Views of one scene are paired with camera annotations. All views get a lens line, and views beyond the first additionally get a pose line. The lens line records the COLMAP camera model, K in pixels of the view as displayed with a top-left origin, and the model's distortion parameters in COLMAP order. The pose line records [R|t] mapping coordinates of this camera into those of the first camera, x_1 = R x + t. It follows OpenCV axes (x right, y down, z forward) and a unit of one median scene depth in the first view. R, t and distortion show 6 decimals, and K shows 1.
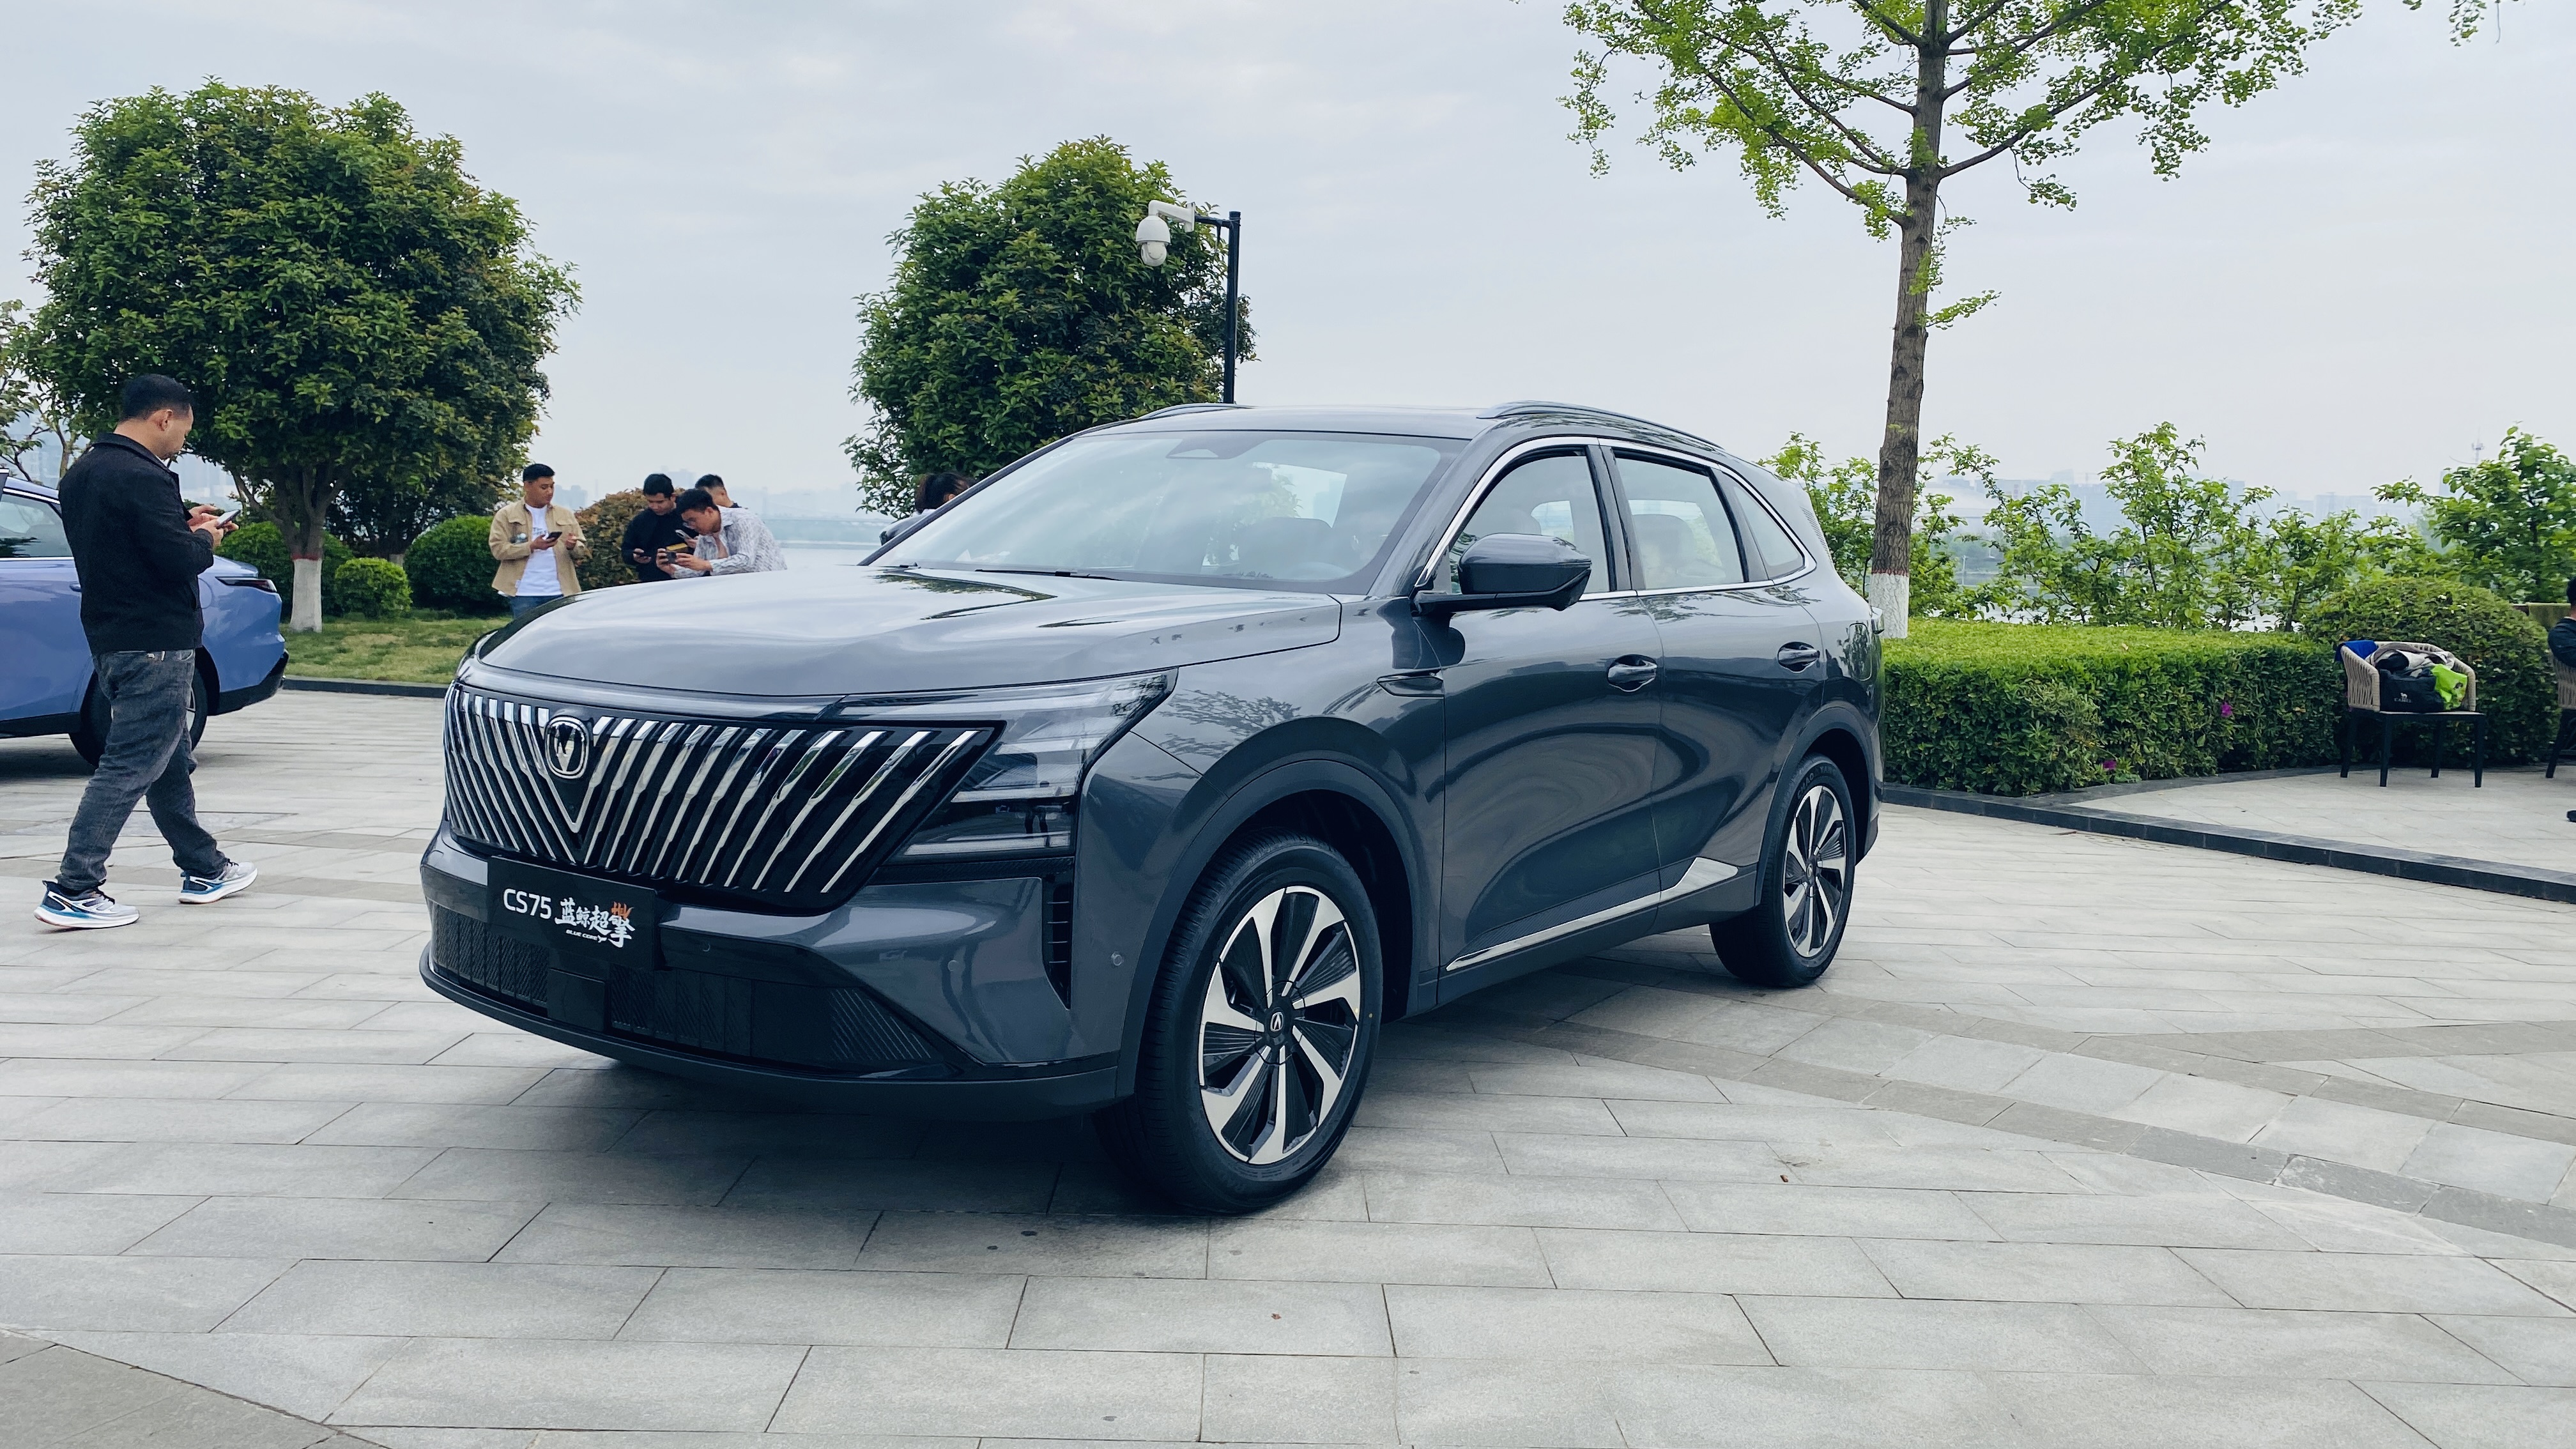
lens RADIAL K [[1952.5, 0, 1311.5], [0, 1952.5, 721.8], [0, 0, 1]] dist [0.117798, -0.237488]
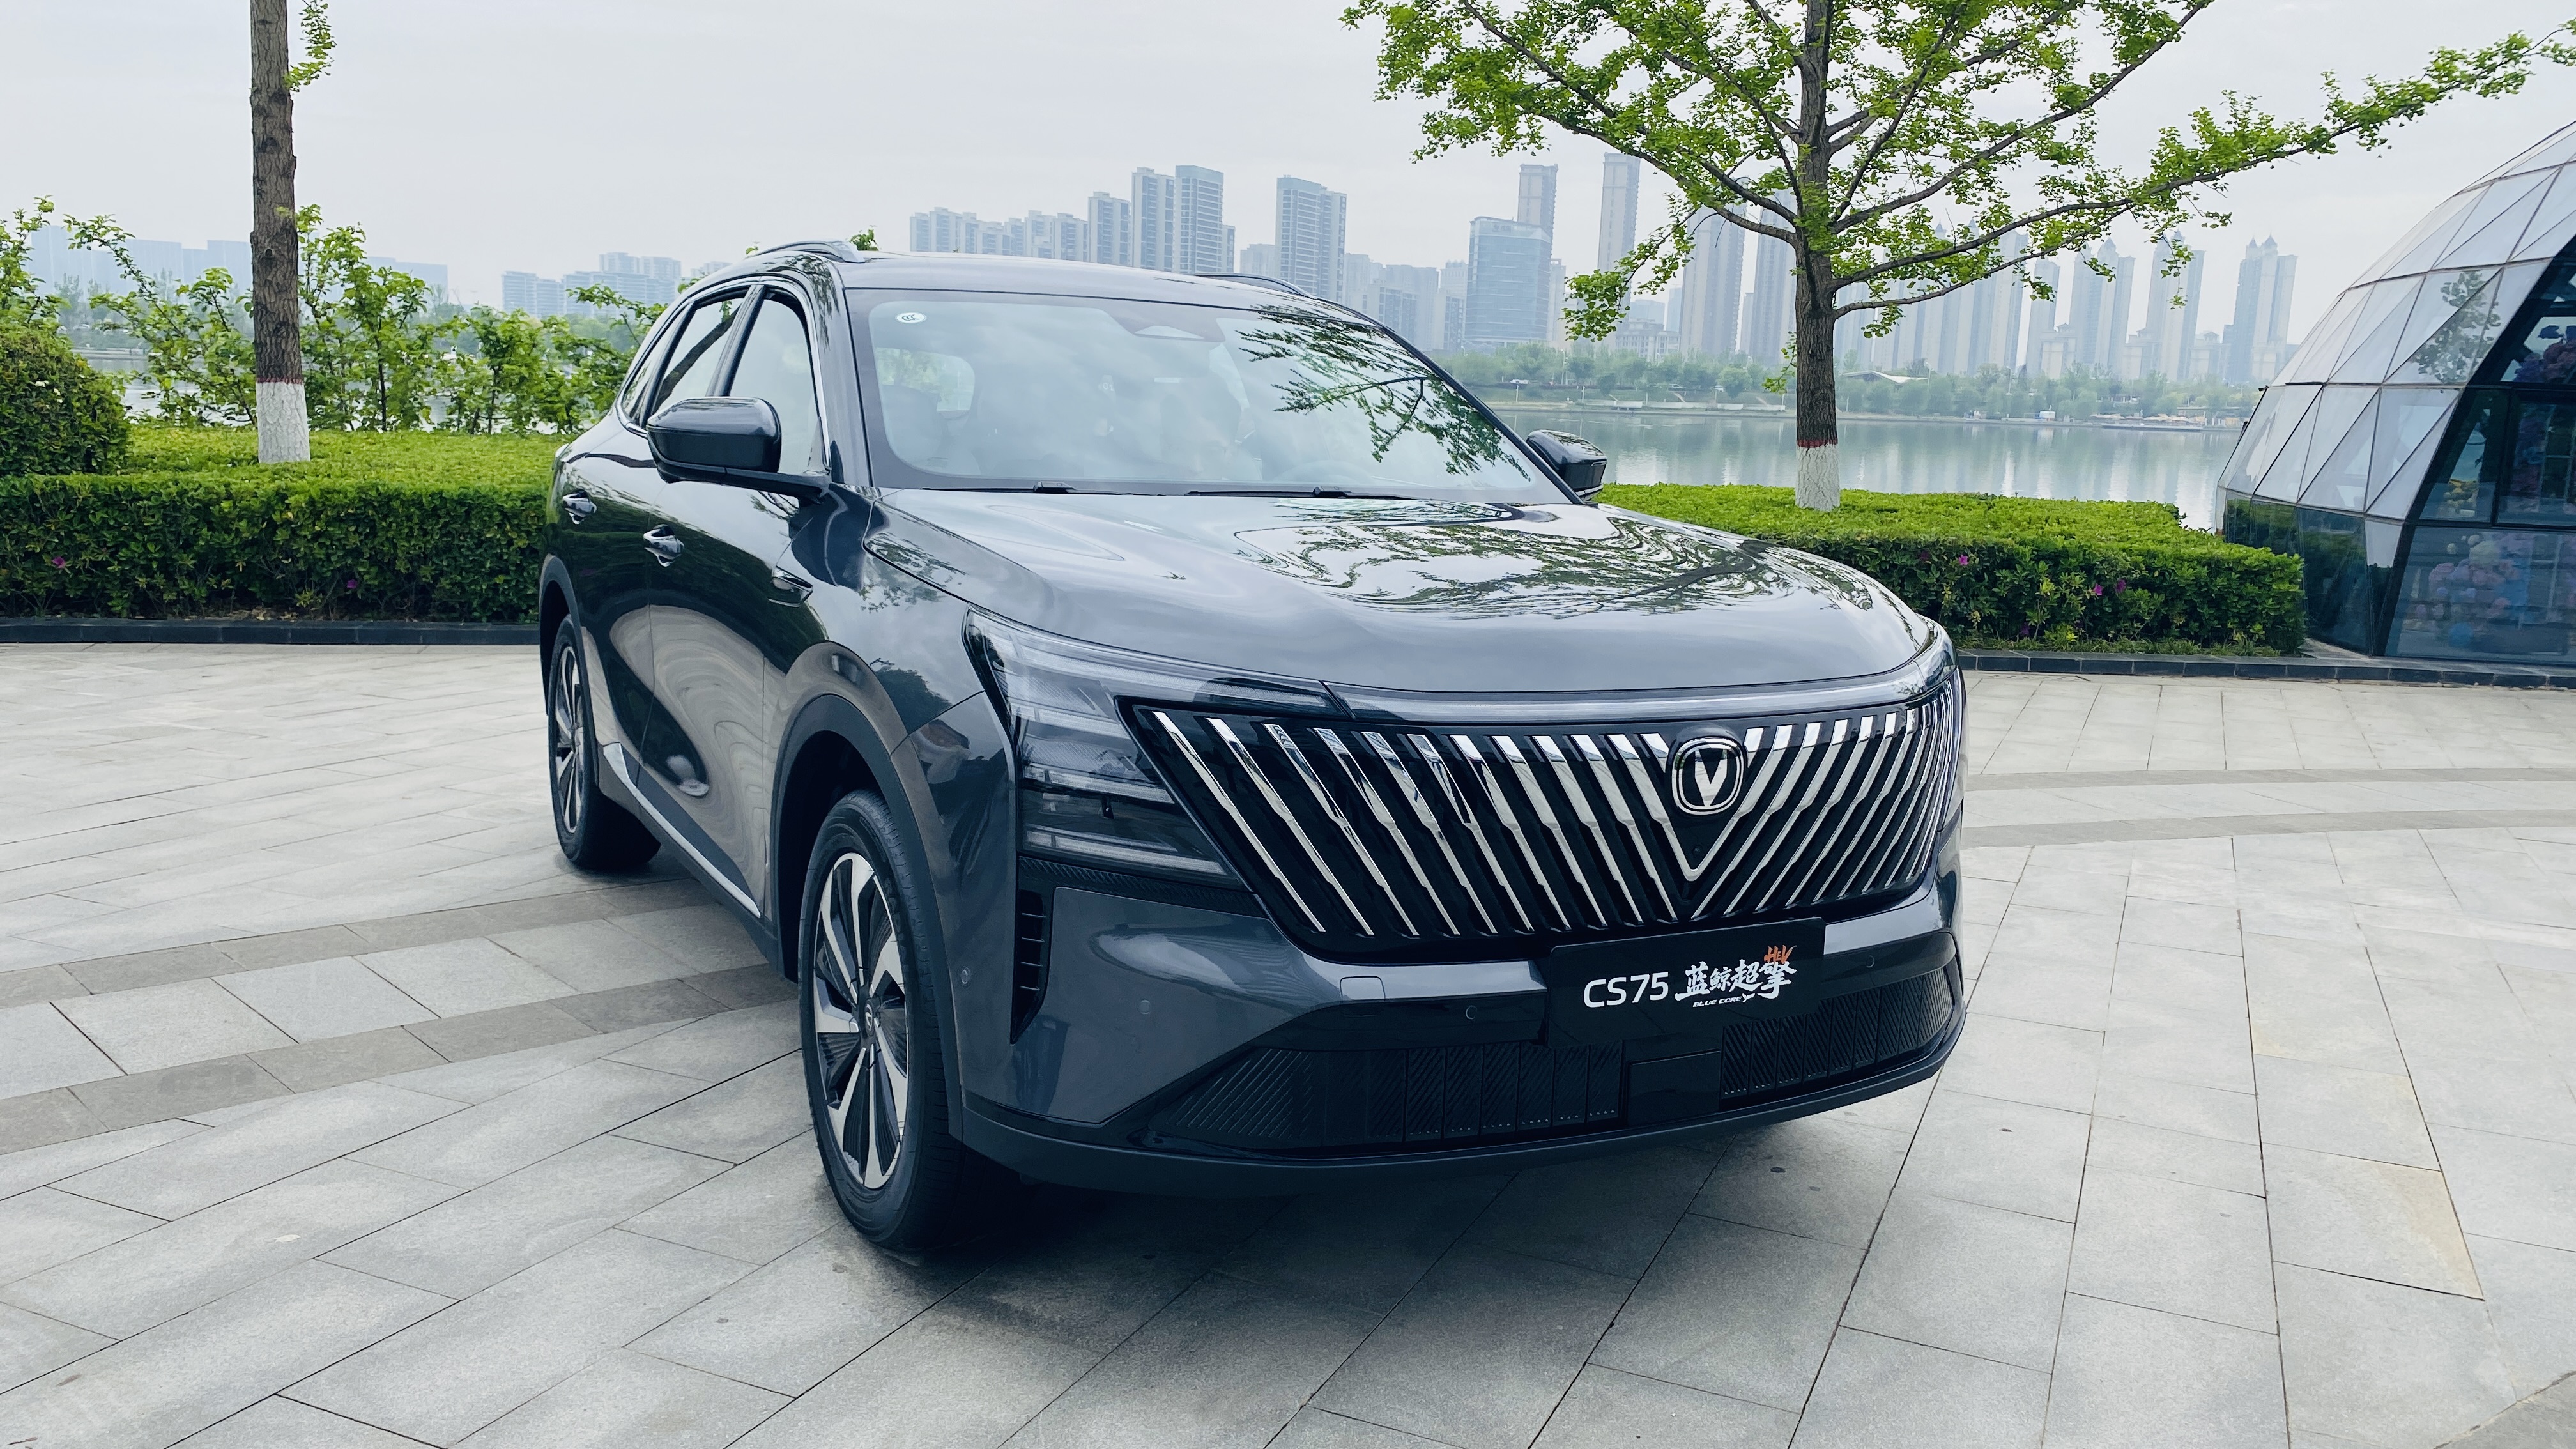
lens RADIAL K [[1952.5, 0, 1311.5], [0, 1952.5, 721.8], [0, 0, 1]] dist [0.117798, -0.237488]
pose [[0.428909, -0.160438, 0.888987, -1.128431], [0.052764, 0.986871, 0.152646, -0.134831], [-0.901806, -0.018565, 0.431743, 0.802871]]
